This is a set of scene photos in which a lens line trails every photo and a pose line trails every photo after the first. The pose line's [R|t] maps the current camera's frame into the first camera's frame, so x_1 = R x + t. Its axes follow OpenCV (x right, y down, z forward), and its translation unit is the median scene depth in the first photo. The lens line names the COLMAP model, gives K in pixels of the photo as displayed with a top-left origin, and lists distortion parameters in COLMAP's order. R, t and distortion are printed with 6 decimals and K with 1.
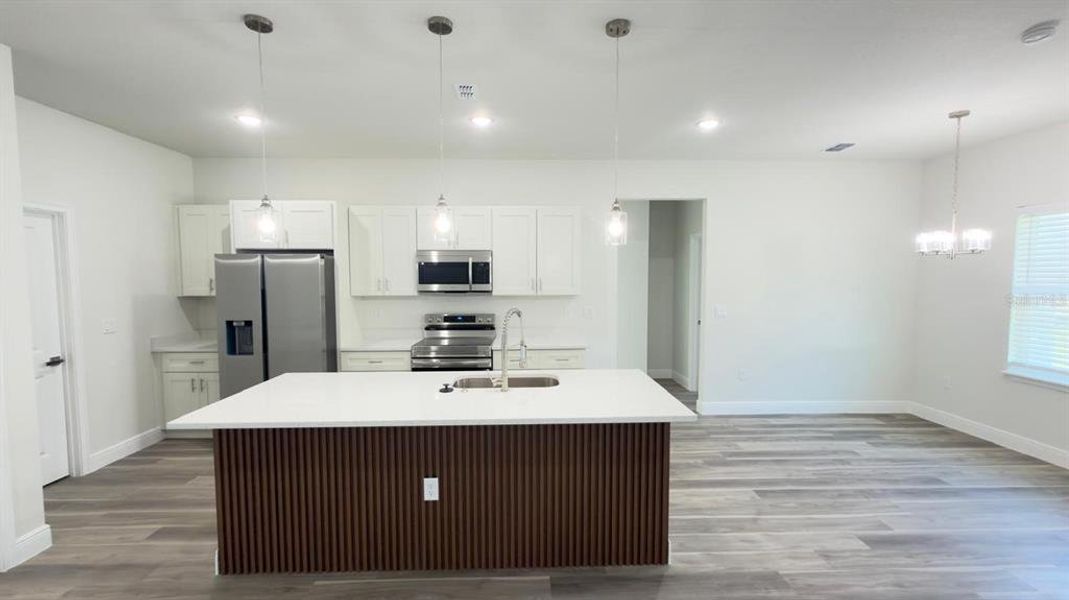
lens RADIAL K [[447.4, 0, 534.9], [0, 447.4, 303.5], [0, 0, 1]] dist [0.000410, 0.000026]
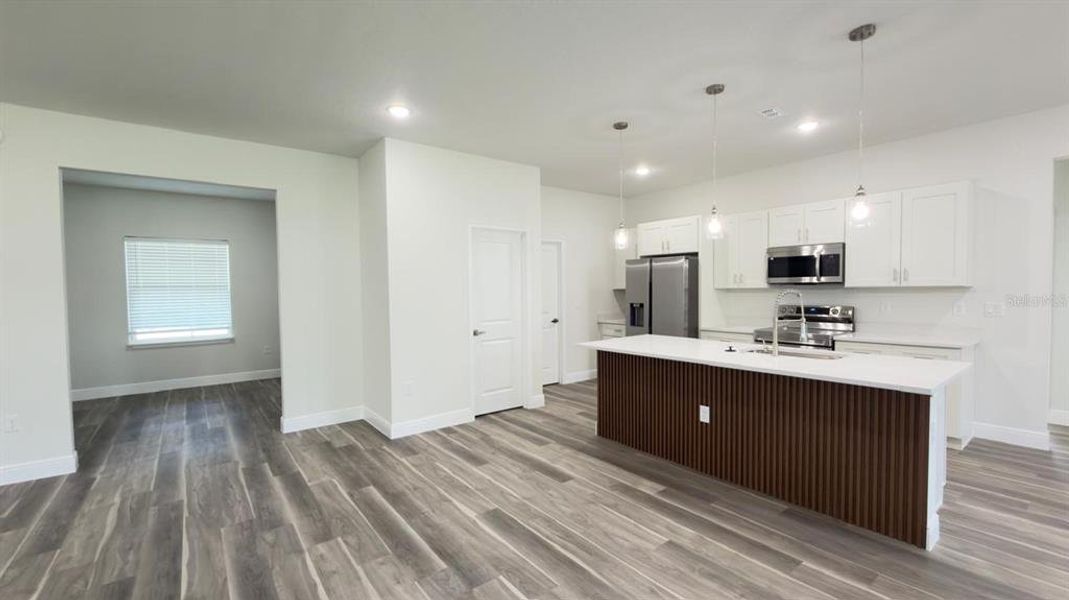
lens RADIAL K [[447.4, 0, 534.9], [0, 447.4, 303.5], [0, 0, 1]] dist [0.000410, 0.000026]
pose [[0.591578, 0.022732, -0.805927, 0.346376], [-0.037670, 0.999290, 0.000535, 0.049918], [0.805367, 0.030043, 0.592015, -0.167648]]
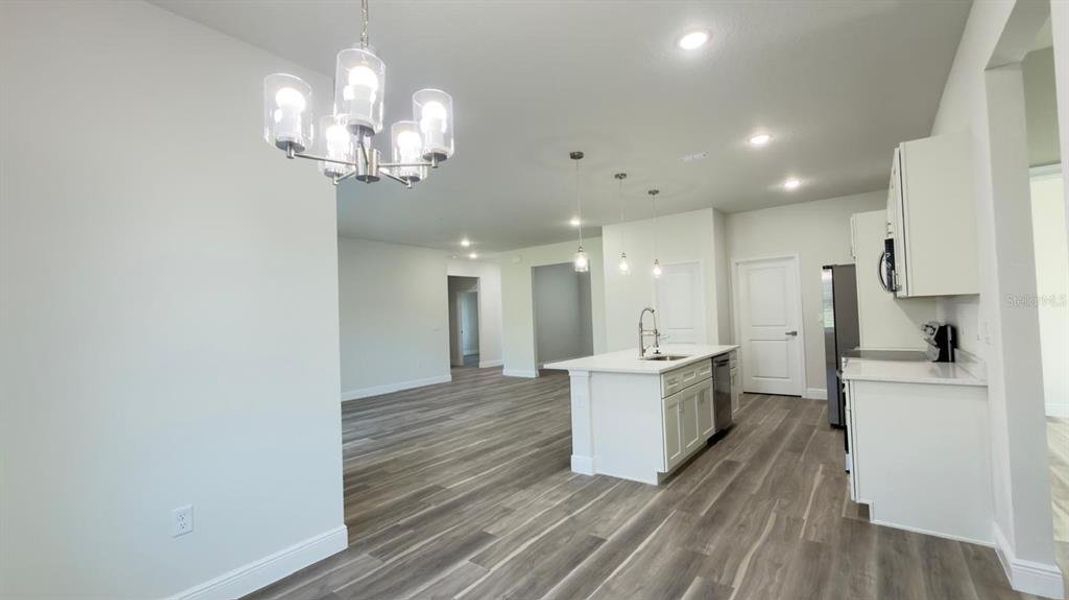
lens RADIAL K [[447.4, 0, 534.9], [0, 447.4, 303.5], [0, 0, 1]] dist [0.000410, 0.000026]
pose [[-0.628563, 0.000539, -0.777759, 0.983008], [-0.012037, 0.999873, 0.010421, -0.011592], [0.777666, 0.015912, -0.628476, 1.151170]]
